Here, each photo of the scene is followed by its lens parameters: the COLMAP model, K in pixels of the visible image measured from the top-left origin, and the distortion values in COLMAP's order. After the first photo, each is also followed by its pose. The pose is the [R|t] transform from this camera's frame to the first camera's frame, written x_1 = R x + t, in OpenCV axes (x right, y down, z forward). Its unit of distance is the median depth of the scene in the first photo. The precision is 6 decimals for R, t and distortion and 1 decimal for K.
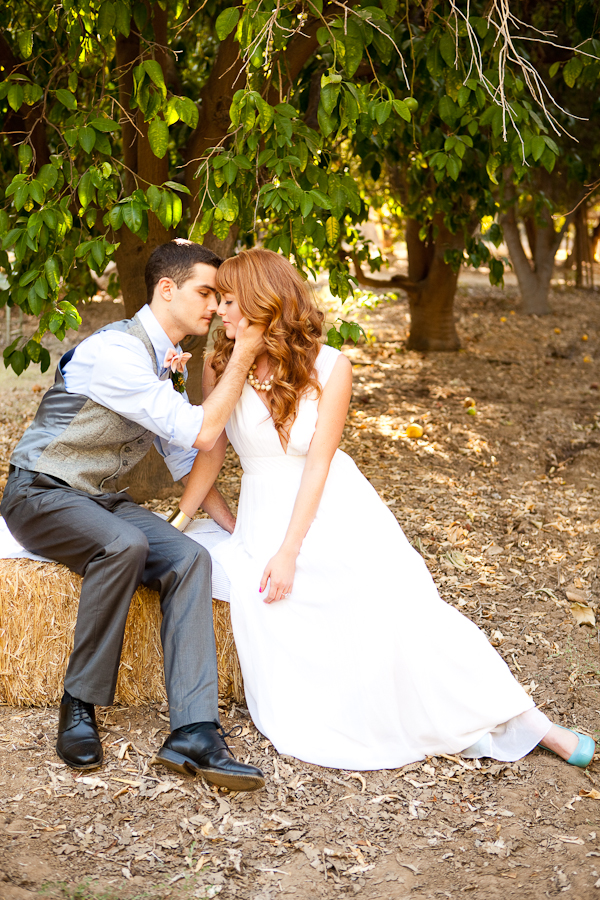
lens RADIAL K [[1238.6, 0, 282.5], [0, 1238.6, 439.7], [0, 0, 1]] dist [0.047727, 0.000000]
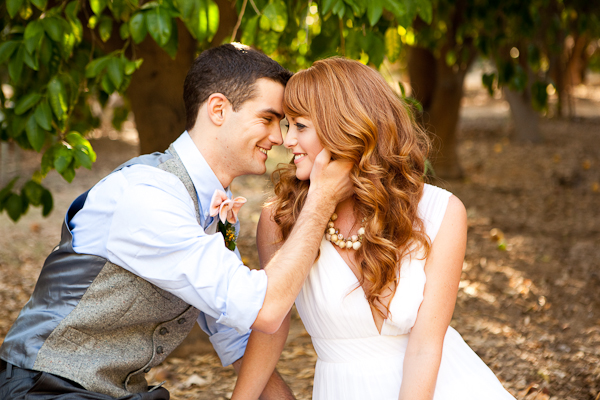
lens RADIAL K [[1175.3, 0, 298.4], [0, 1175.3, 202.9], [0, 0, 1]] dist [0.252396, 0.000000]
pose [[0.999721, -0.013281, 0.019546, -0.046255], [0.014292, 0.998517, -0.052537, -0.024145], [-0.018819, 0.052801, 0.998428, 0.237613]]
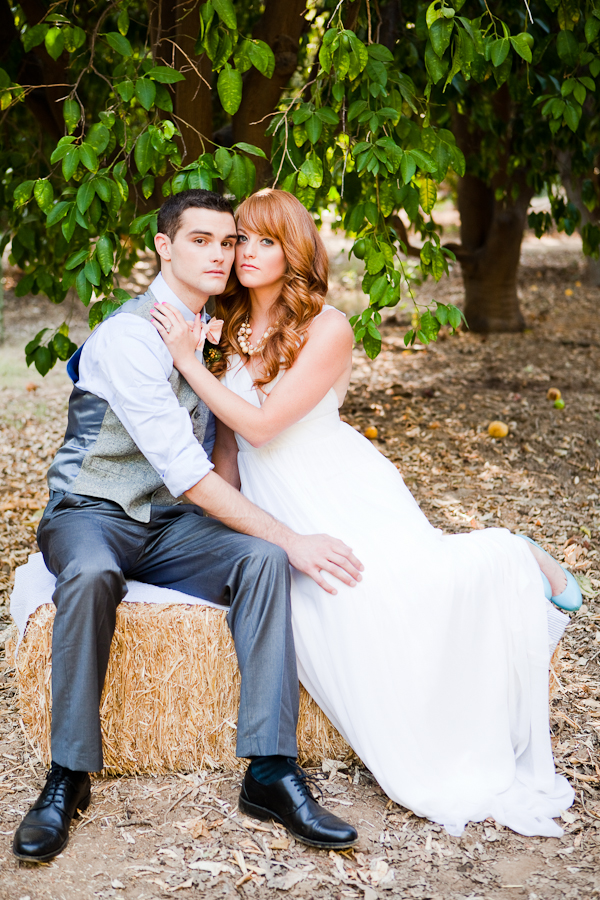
lens RADIAL K [[1463.0, 0, 296.6], [0, 1463.0, 440.3], [0, 0, 1]] dist [0.126376, 0.000000]
pose [[0.999783, -0.020784, -0.001496, -0.057443], [0.020785, 0.999784, 0.000431, -0.006311], [0.001487, -0.000462, 0.999999, 0.008319]]
